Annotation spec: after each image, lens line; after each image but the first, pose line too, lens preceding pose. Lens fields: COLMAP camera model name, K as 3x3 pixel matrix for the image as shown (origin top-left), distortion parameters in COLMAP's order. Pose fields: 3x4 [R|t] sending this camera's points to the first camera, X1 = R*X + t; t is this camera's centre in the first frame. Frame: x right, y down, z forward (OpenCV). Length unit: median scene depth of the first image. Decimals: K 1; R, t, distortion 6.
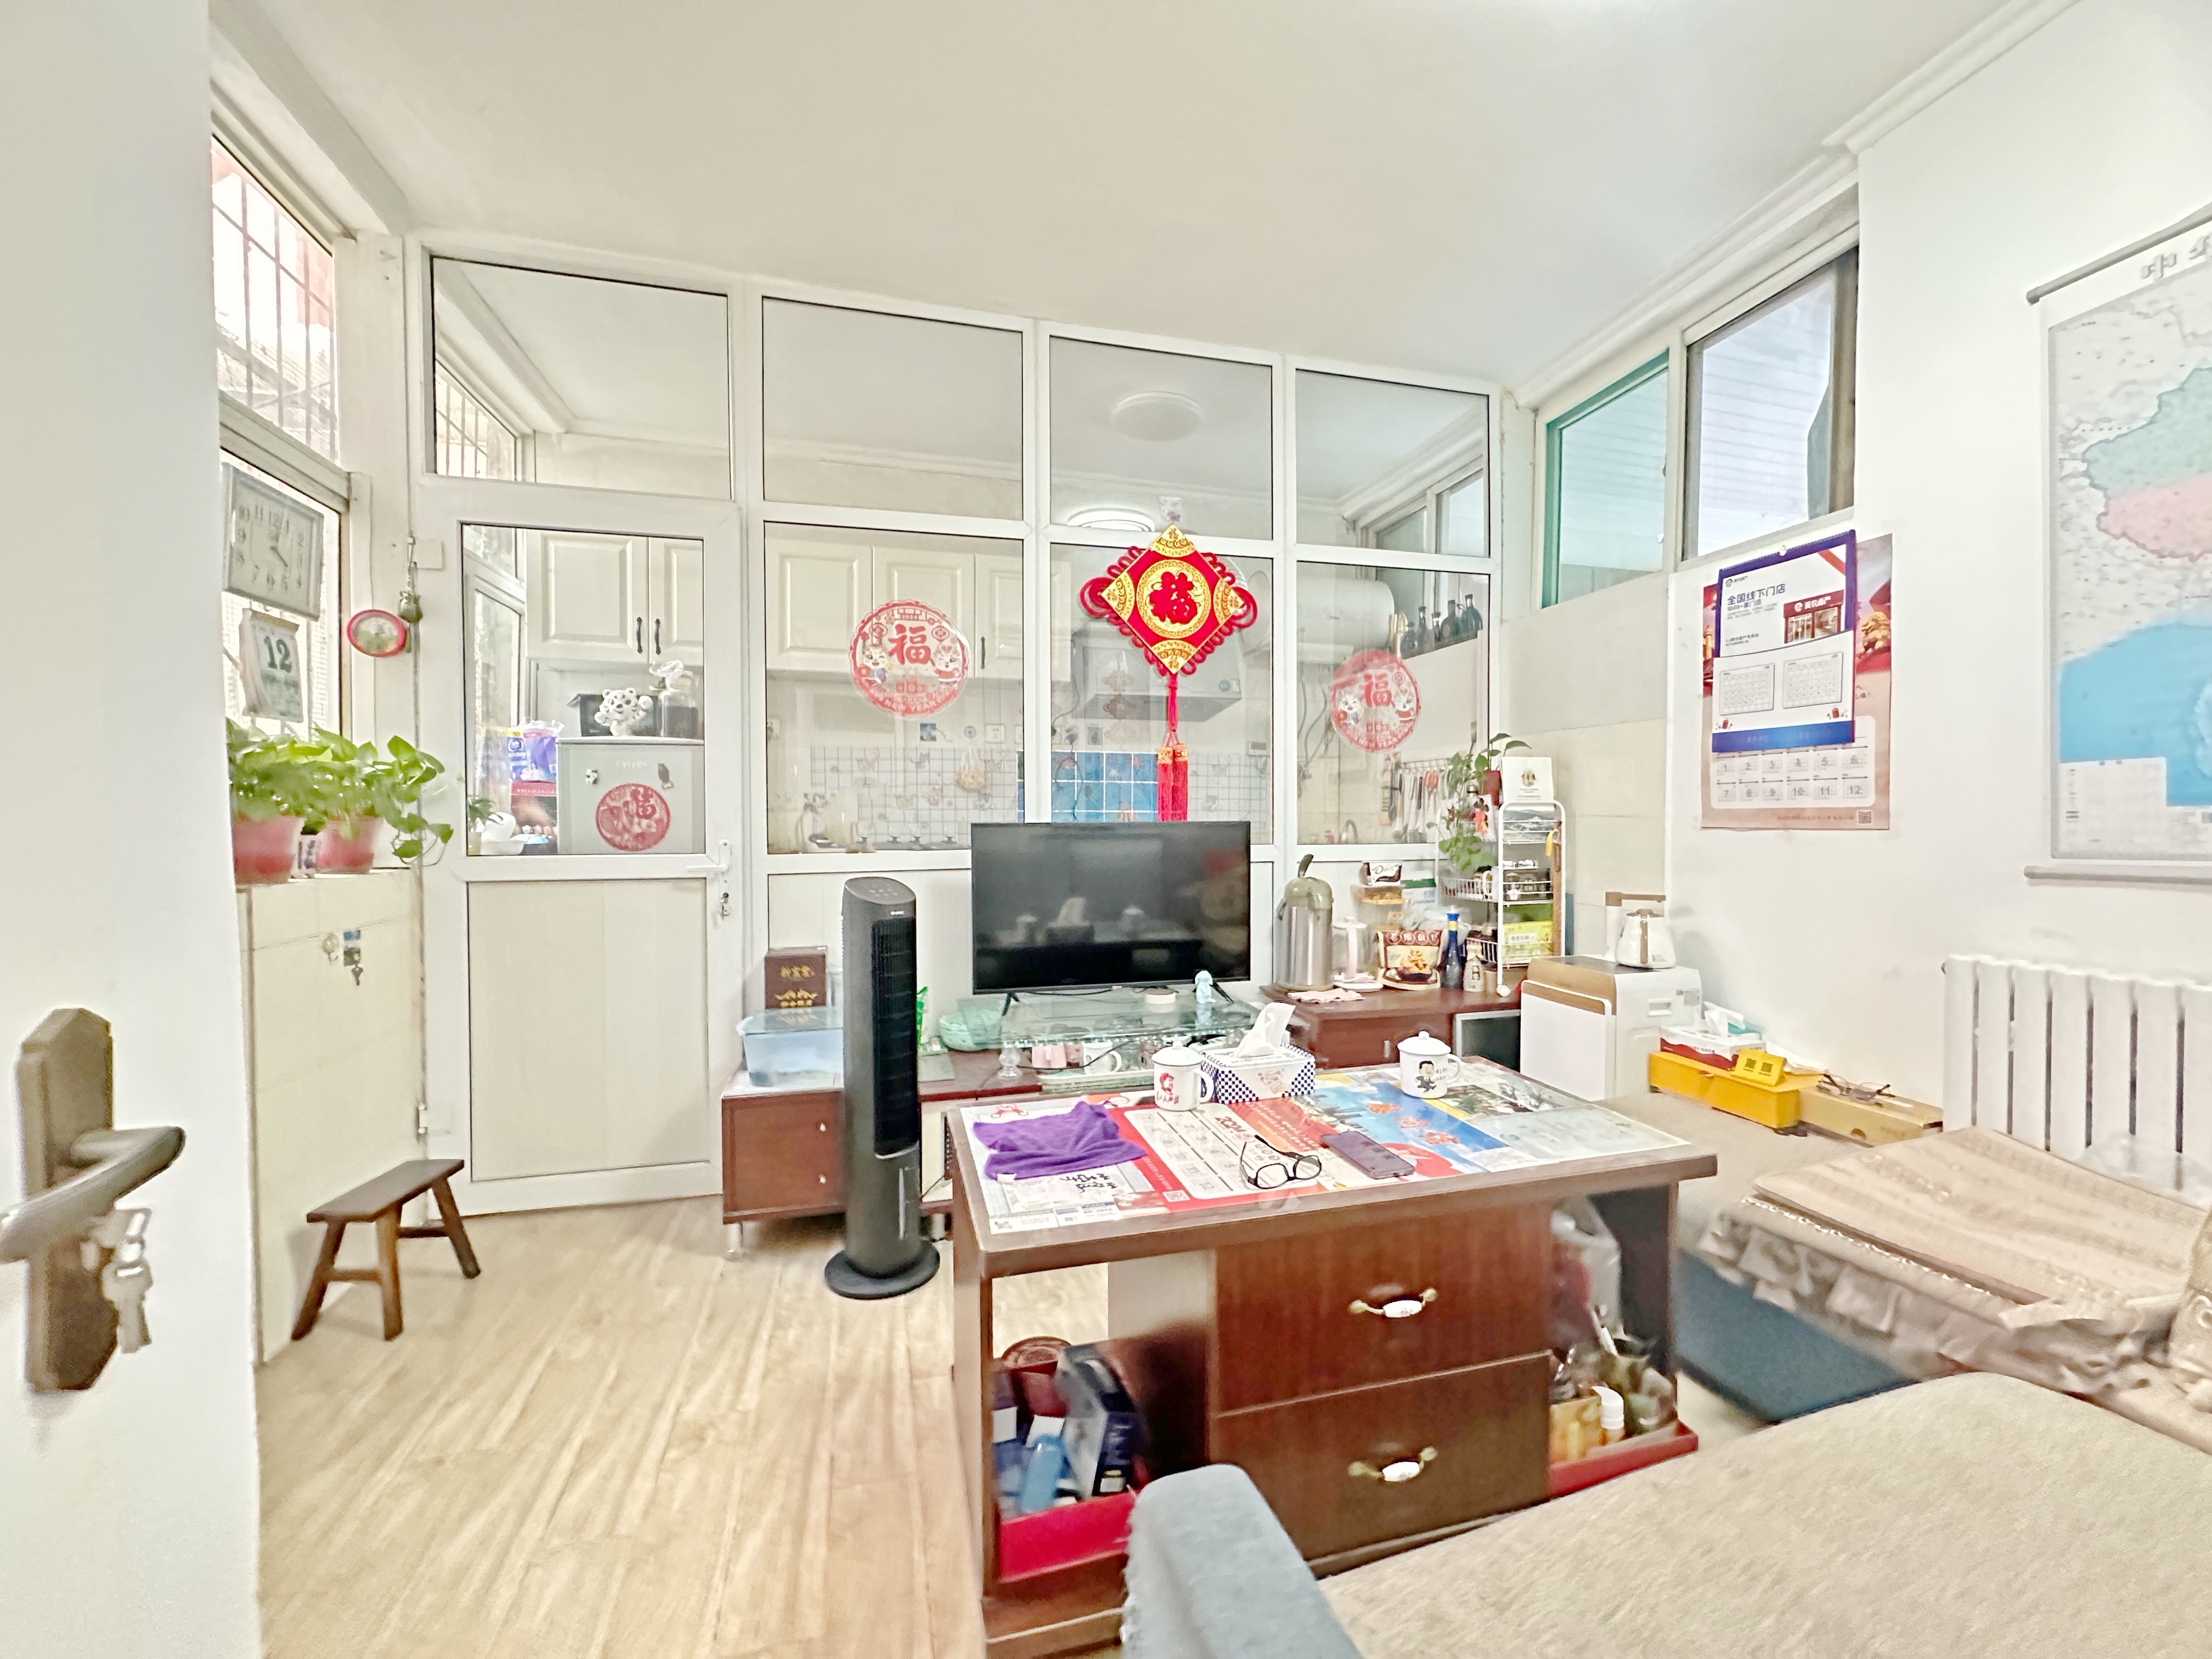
lens RADIAL K [[883.0, 0, 1117.7], [0, 883.0, 827.9], [0, 0, 1]] dist [-0.000457, -0.000007]
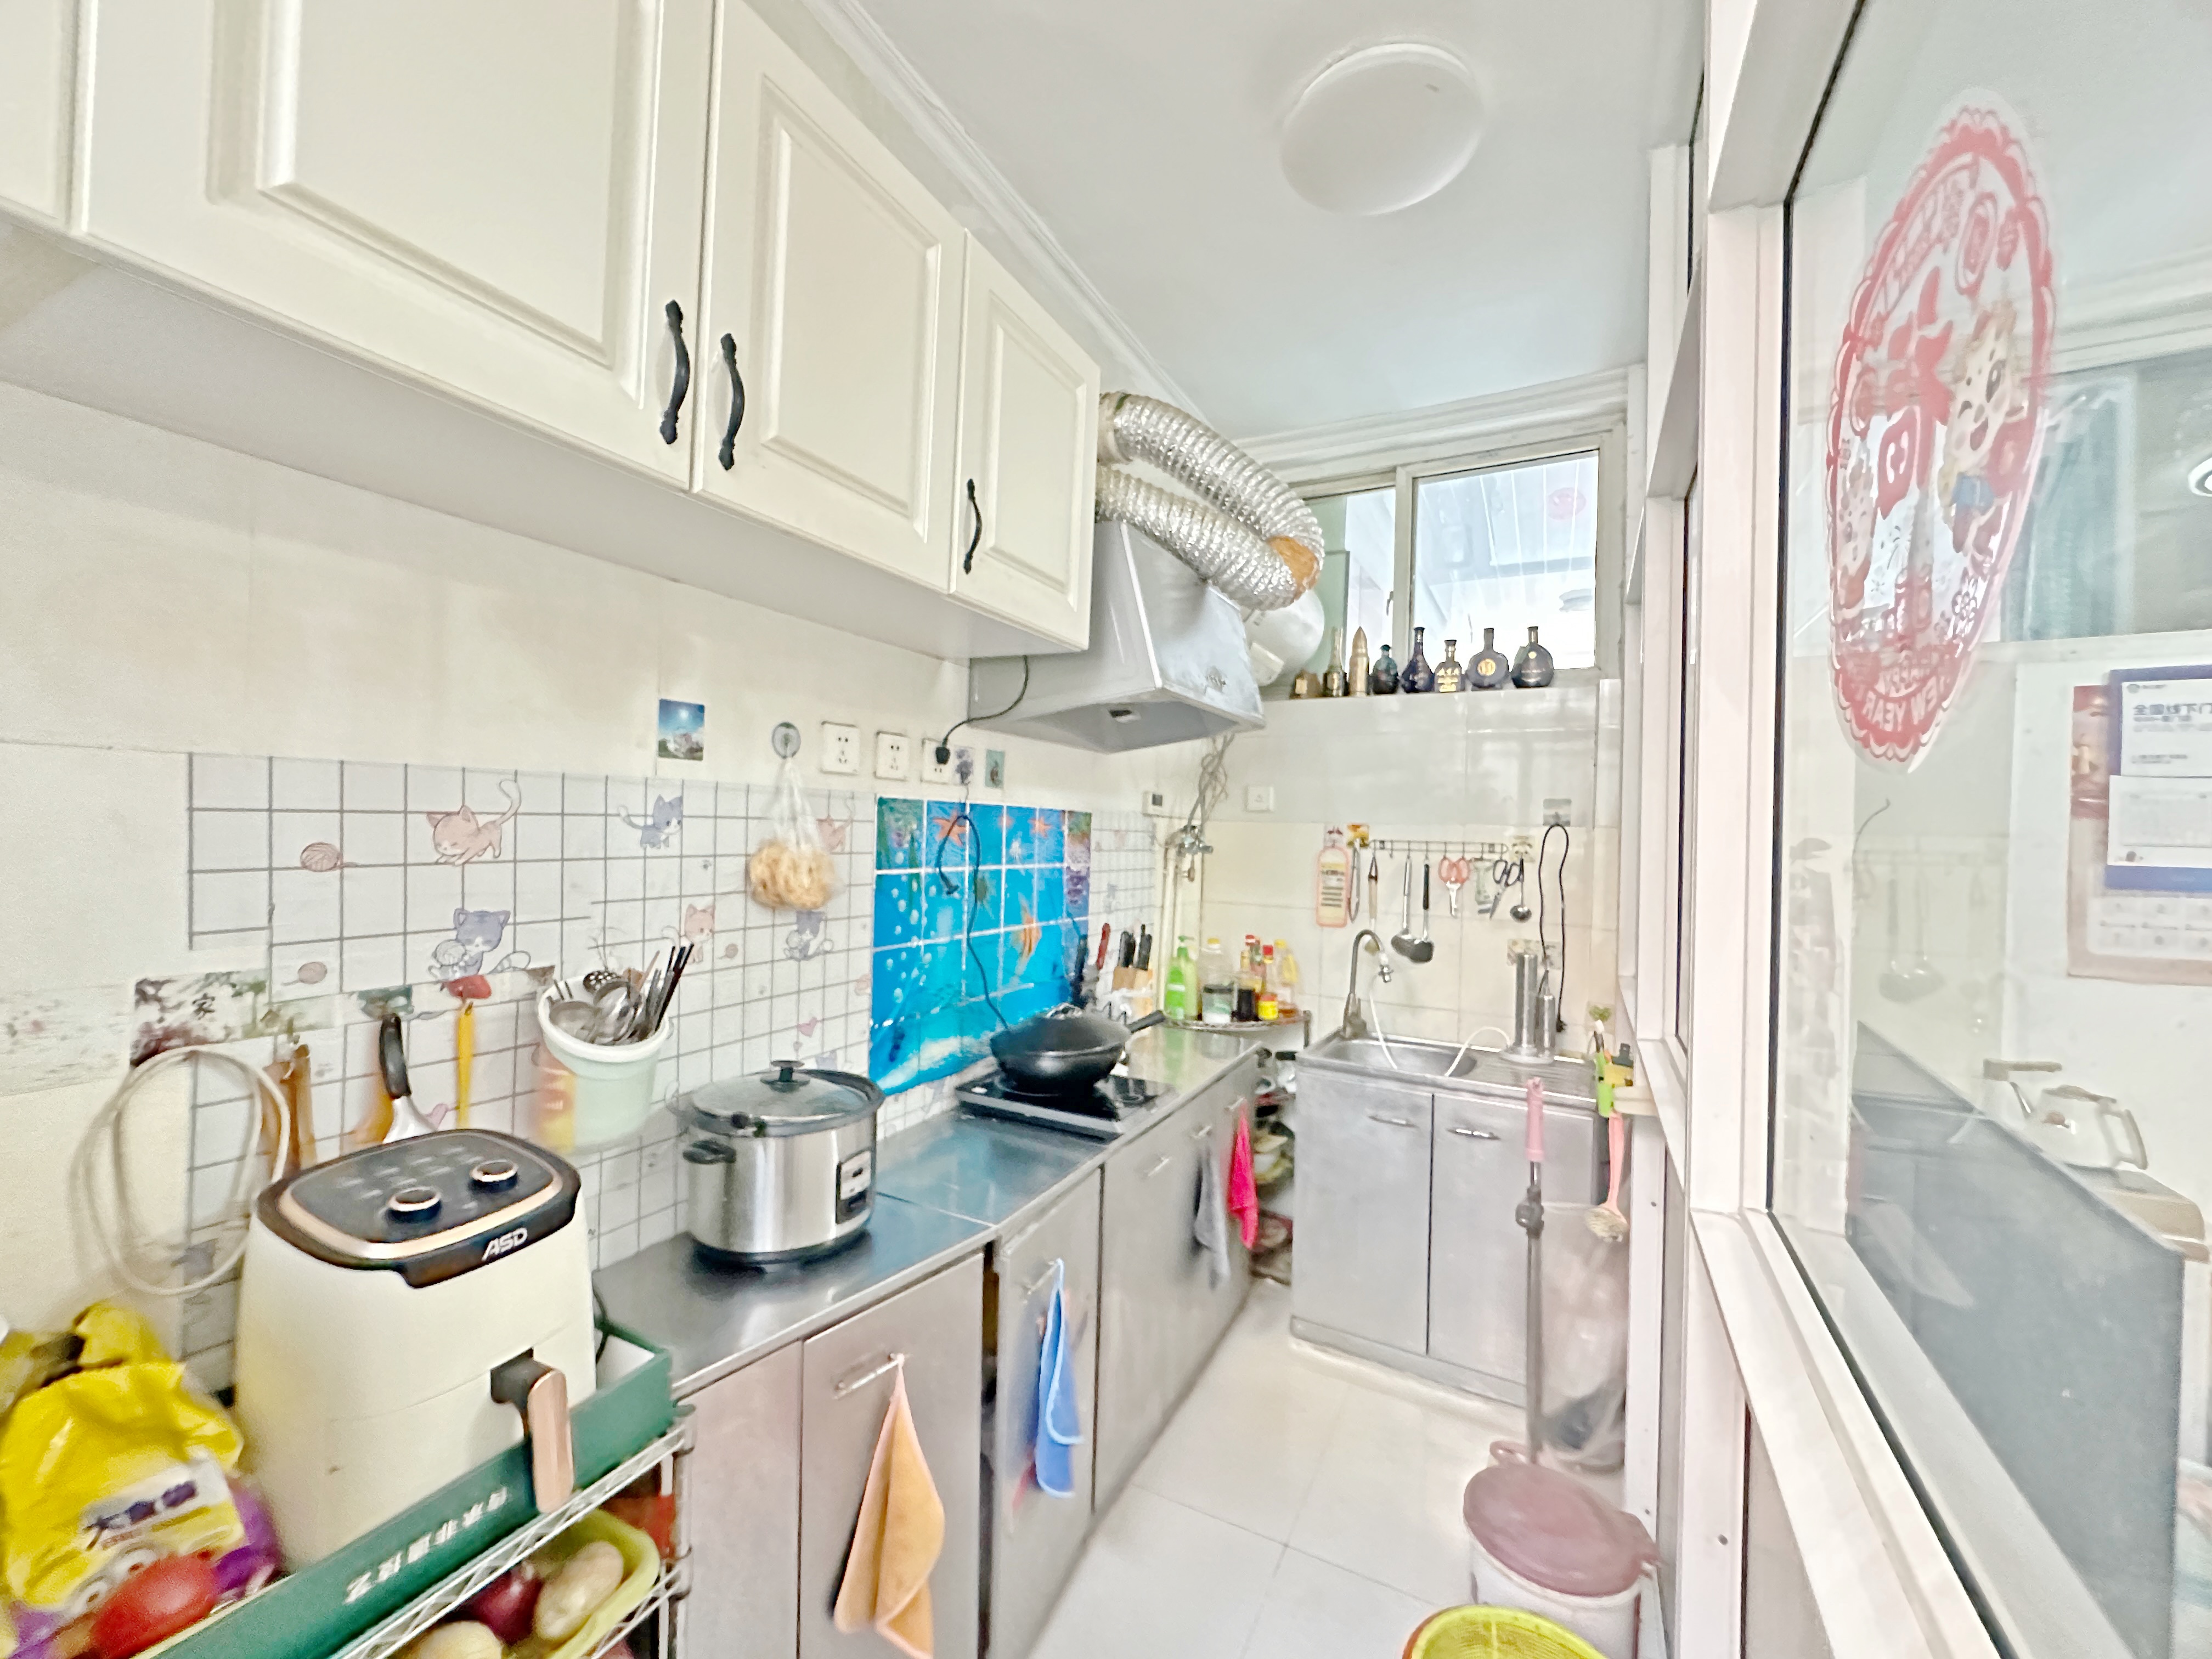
lens RADIAL K [[883.0, 0, 1102.5], [0, 883.0, 819.3], [0, 0, 1]] dist [-0.000457, -0.000007]
pose [[0.676543, 0.023398, 0.736032, -0.353059], [-0.012808, 0.999718, -0.020008, -0.074600], [-0.736292, 0.004109, 0.676651, 0.695840]]
